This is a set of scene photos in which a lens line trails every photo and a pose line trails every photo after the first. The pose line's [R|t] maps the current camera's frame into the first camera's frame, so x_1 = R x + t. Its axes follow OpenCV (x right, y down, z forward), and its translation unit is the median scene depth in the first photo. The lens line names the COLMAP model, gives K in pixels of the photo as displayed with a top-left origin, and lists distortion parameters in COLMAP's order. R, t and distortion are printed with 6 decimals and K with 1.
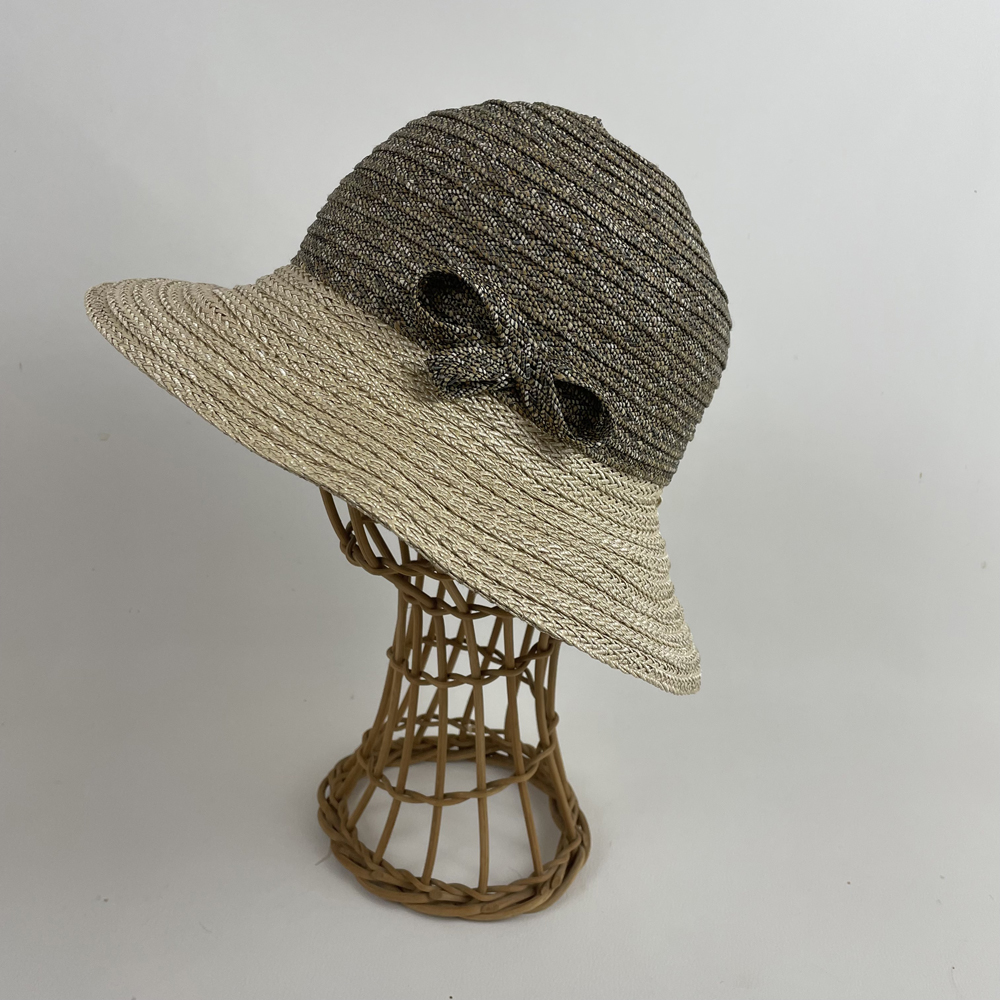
lens RADIAL K [[1008.6, 0, 500.0], [0, 1008.6, 500.0], [0, 0, 1]] dist [0.127997, -0.257008]
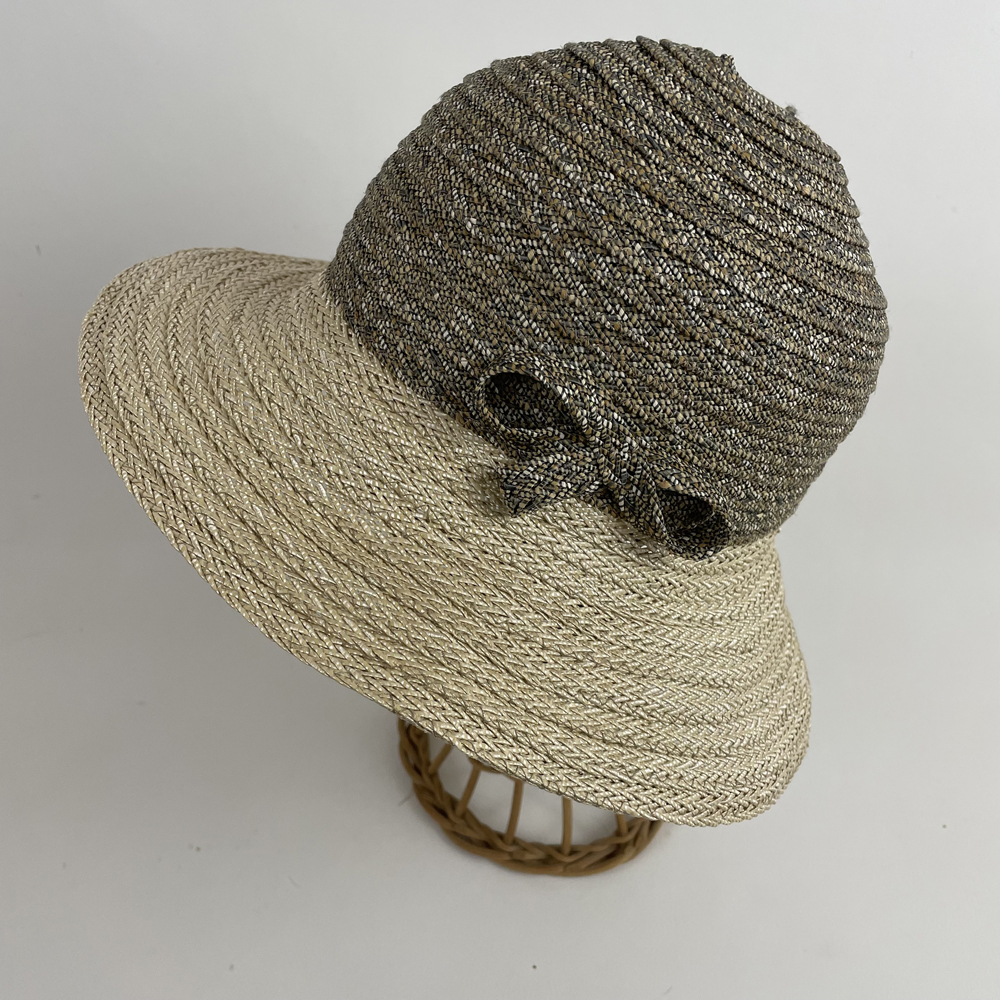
lens RADIAL K [[1008.6, 0, 500.0], [0, 1008.6, 500.0], [0, 0, 1]] dist [0.127997, -0.257008]
pose [[0.996844, 0.008428, -0.078930, -0.006627], [0.018044, 0.944259, 0.328708, -0.371432], [0.077301, -0.329095, 0.941127, 0.234929]]
